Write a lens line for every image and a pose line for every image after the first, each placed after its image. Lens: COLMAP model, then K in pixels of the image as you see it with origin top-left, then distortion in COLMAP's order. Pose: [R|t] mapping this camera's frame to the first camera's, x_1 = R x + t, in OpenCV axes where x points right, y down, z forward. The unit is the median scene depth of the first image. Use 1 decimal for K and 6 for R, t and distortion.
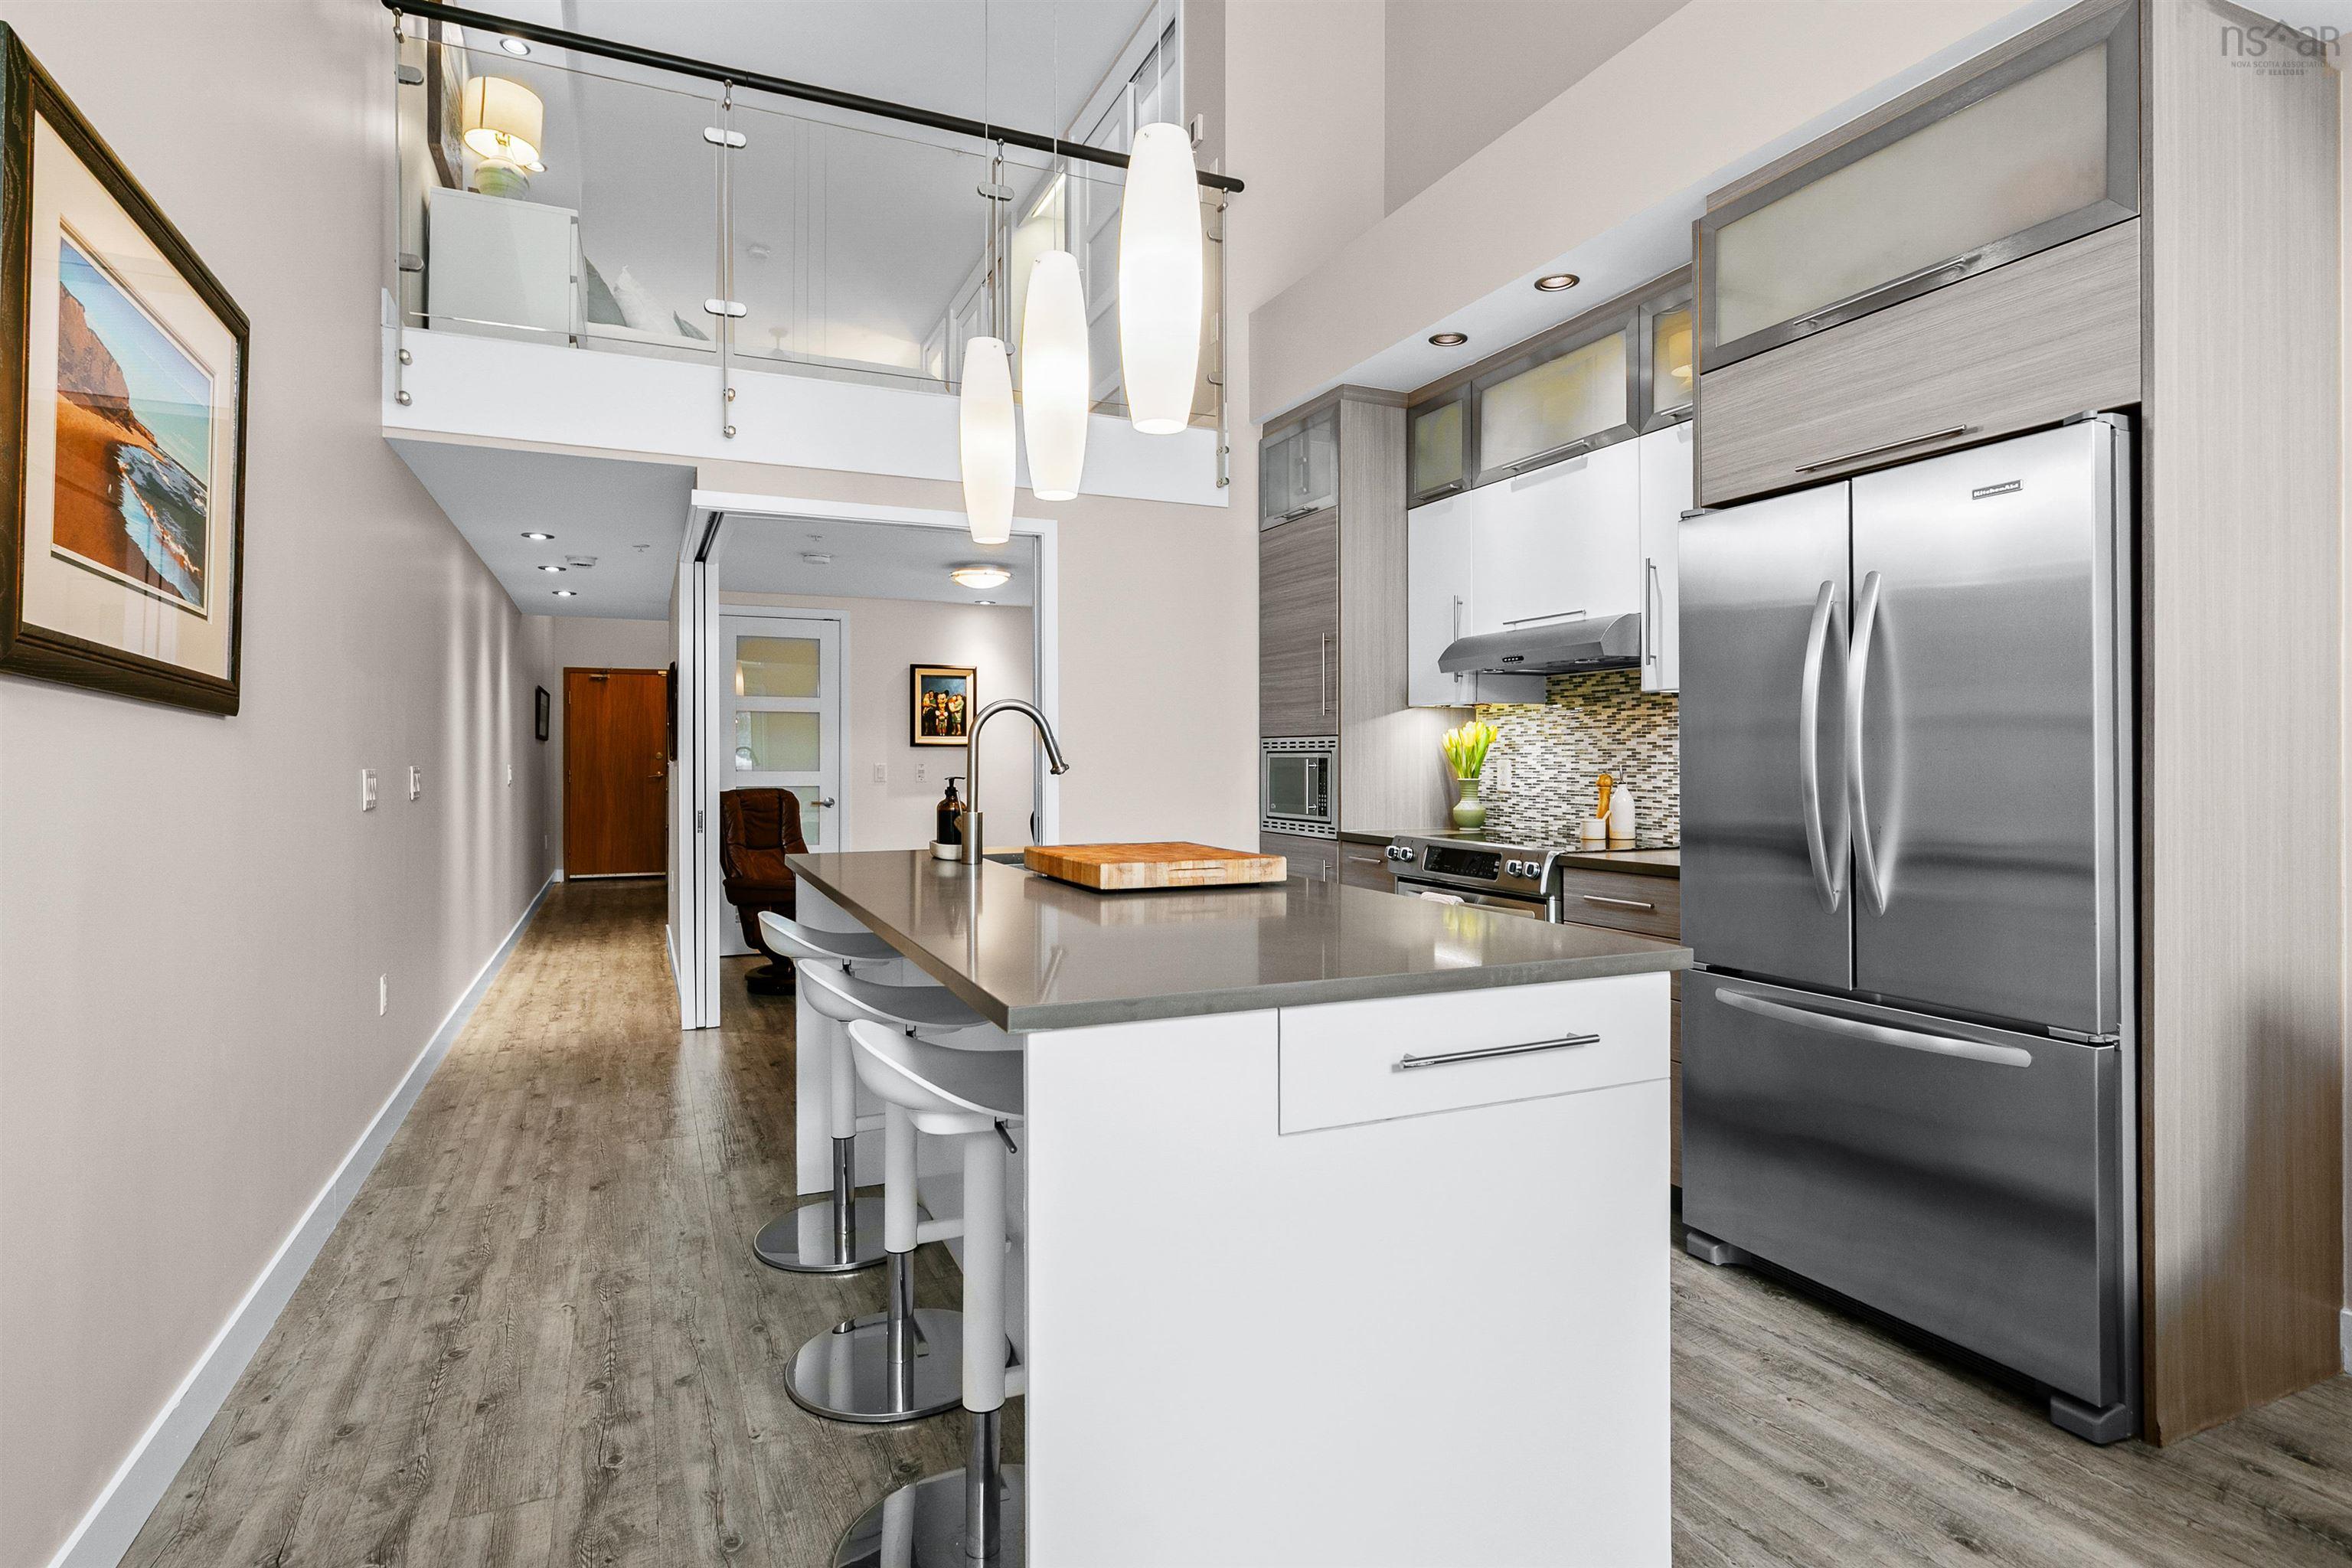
lens RADIAL K [[1196.7, 0, 1182.3], [0, 1196.7, 754.5], [0, 0, 1]] dist [-0.001631, 0.000027]
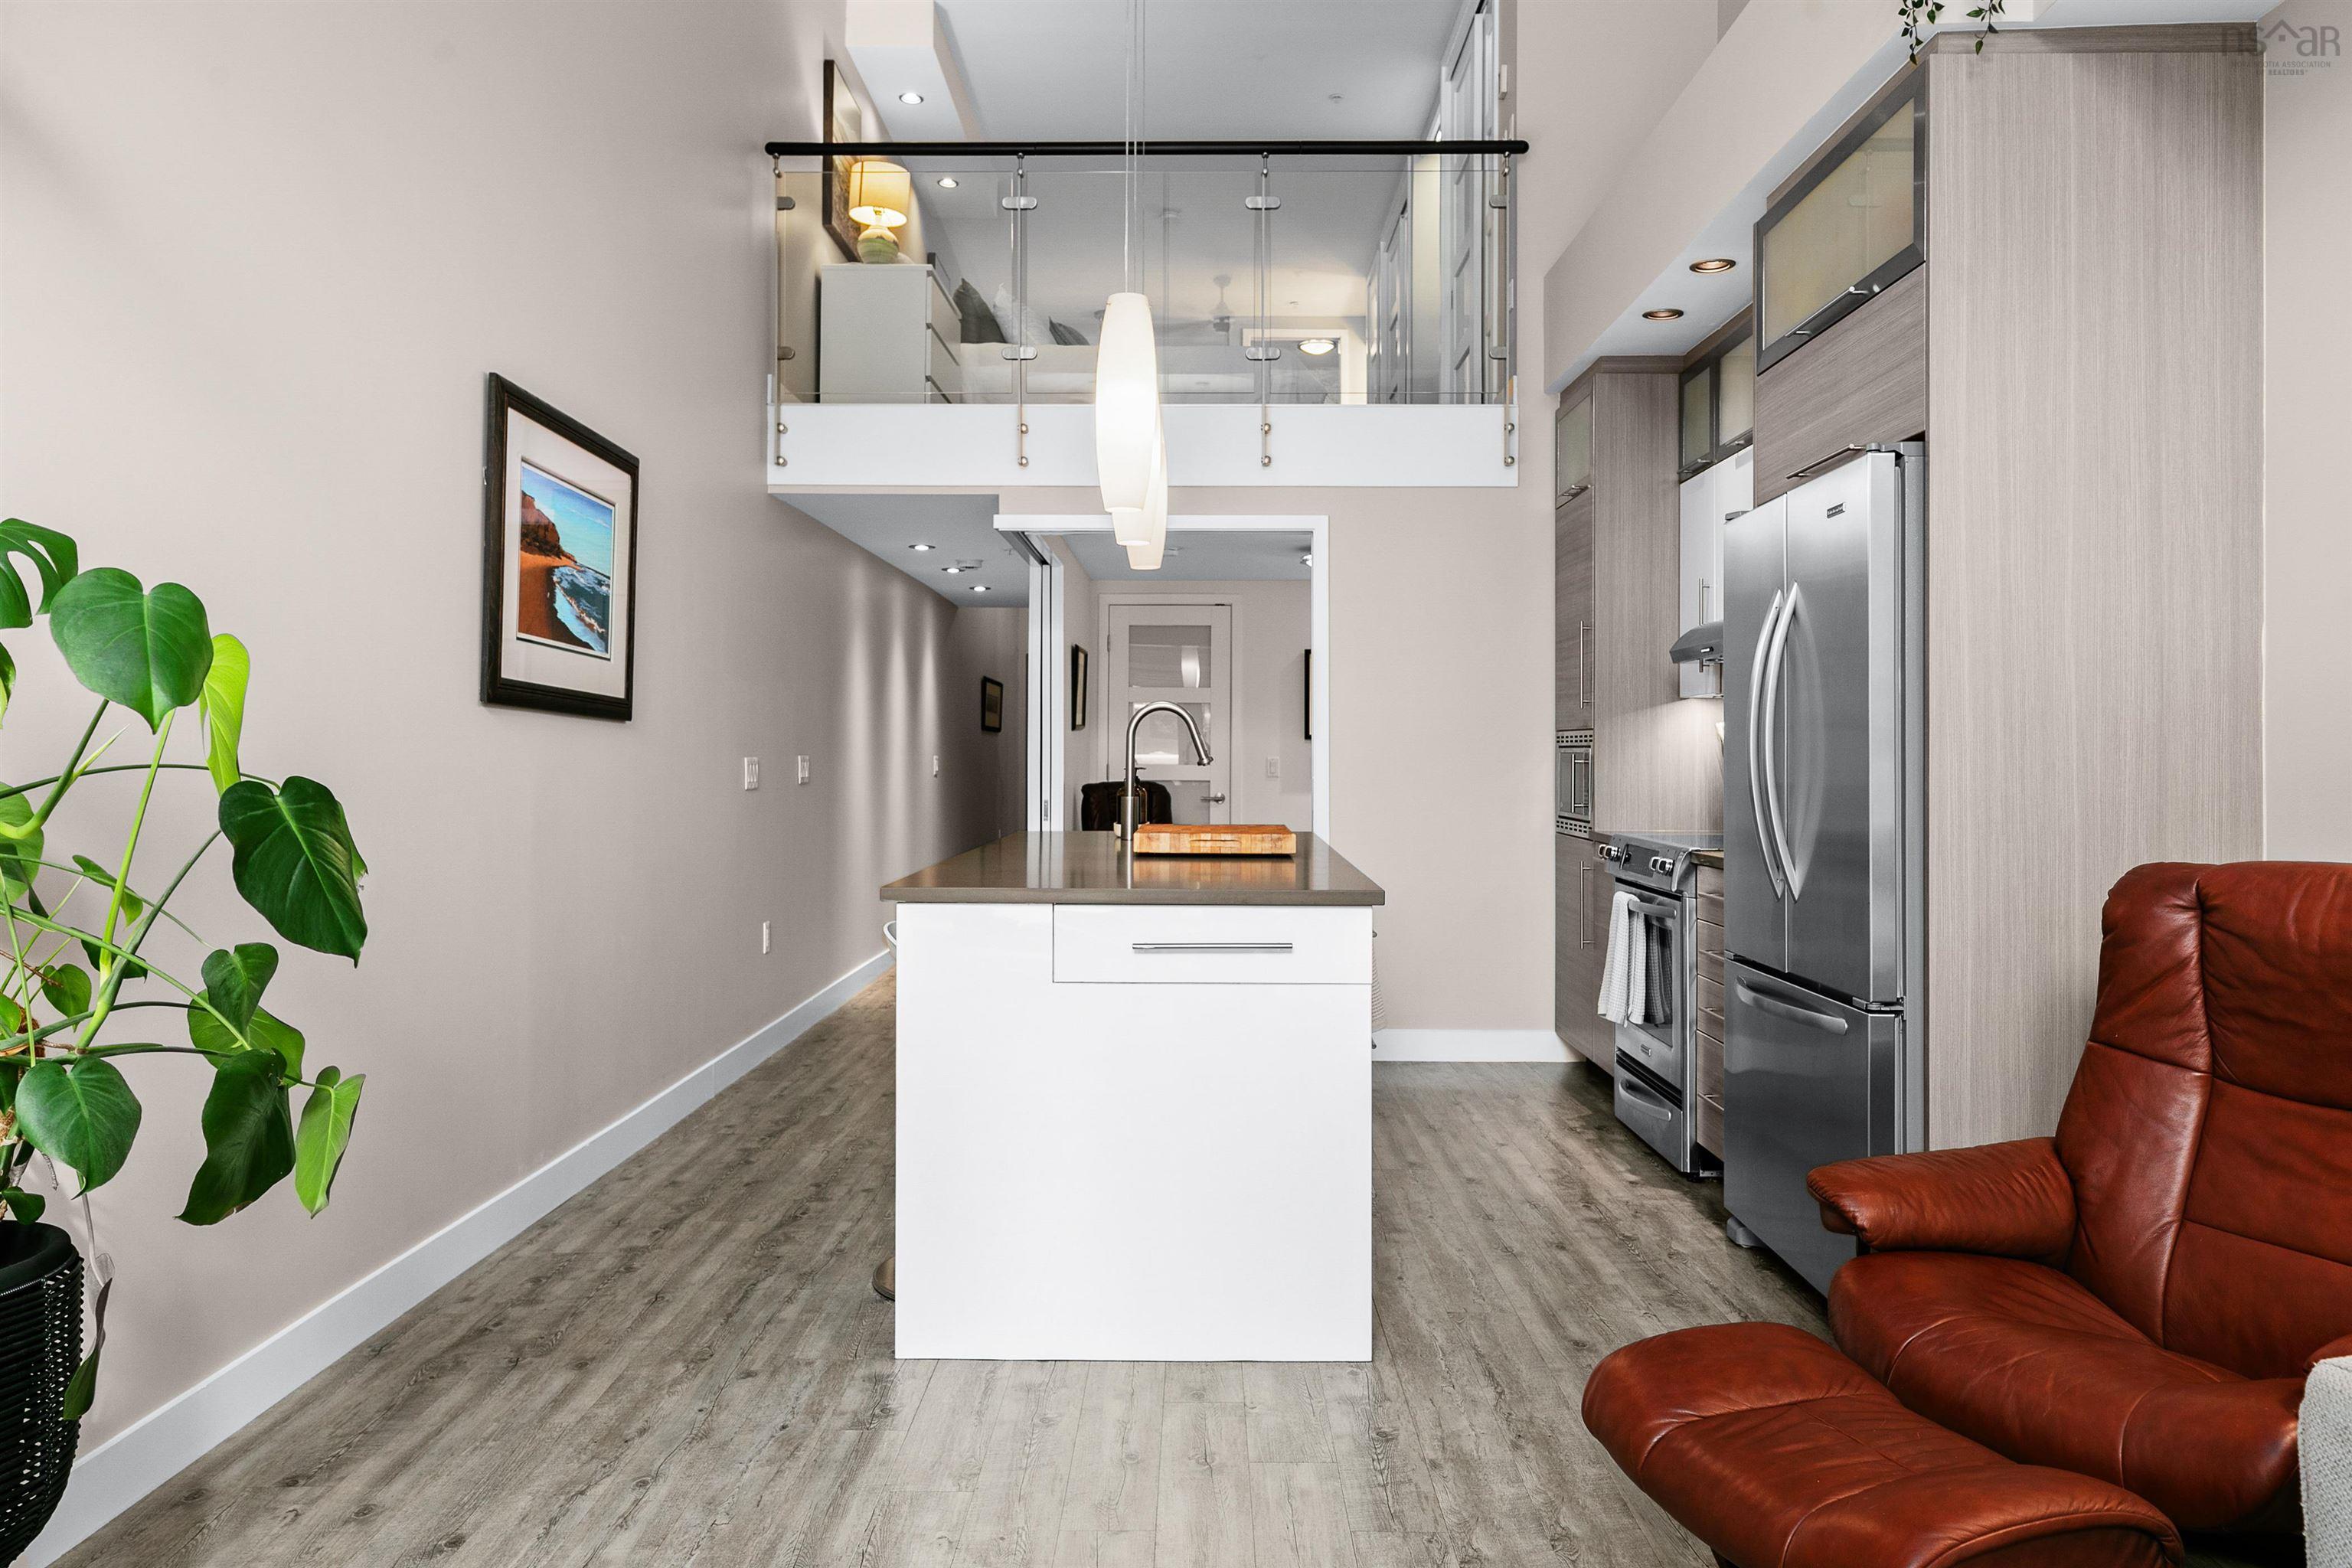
lens RADIAL K [[1663.1, 0, 1177.4], [0, 1663.1, 743.1], [0, 0, 1]] dist [-0.007283, 0.002073]
pose [[0.899098, 0.002314, -0.437741, 0.584095], [-0.003390, 0.999993, -0.001677, -0.002311], [0.437734, 0.002992, 0.899099, -0.459813]]
